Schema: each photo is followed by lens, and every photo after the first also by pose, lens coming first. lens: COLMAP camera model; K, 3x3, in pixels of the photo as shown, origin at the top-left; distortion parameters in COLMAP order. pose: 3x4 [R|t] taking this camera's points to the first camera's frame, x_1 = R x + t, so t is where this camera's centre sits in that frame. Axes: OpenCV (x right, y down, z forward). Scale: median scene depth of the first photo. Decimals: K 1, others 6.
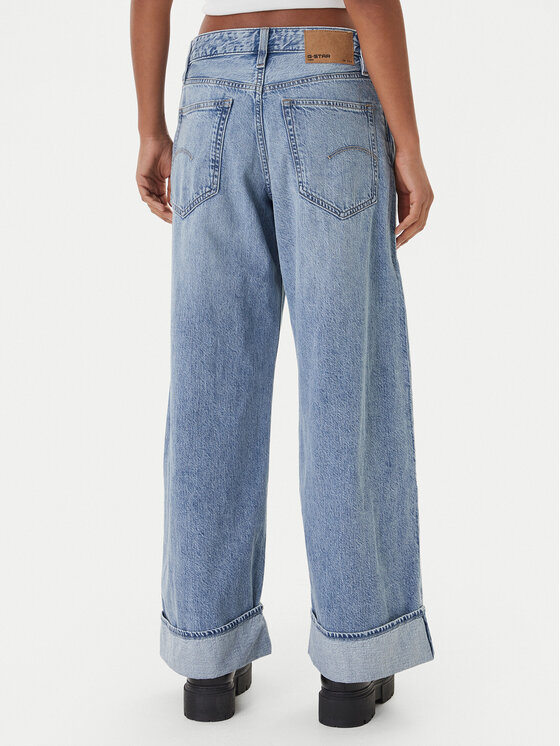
lens RADIAL K [[1190.1, 0, 279.1], [0, 1190.1, 373.0], [0, 0, 1]] dist [-0.081936, 0.000000]
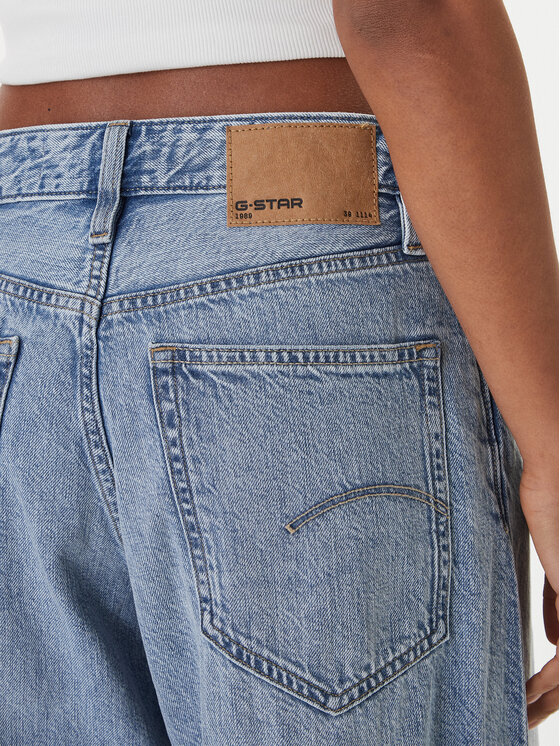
lens RADIAL K [[1190.1, 0, 281.3], [0, 1190.1, 373.0], [0, 0, 1]] dist [-0.081936, 0.000000]
pose [[0.987220, -0.001627, -0.159357, 0.089874], [0.002716, 0.999974, 0.006619, -0.222951], [0.159343, -0.006967, 0.987199, 0.672912]]
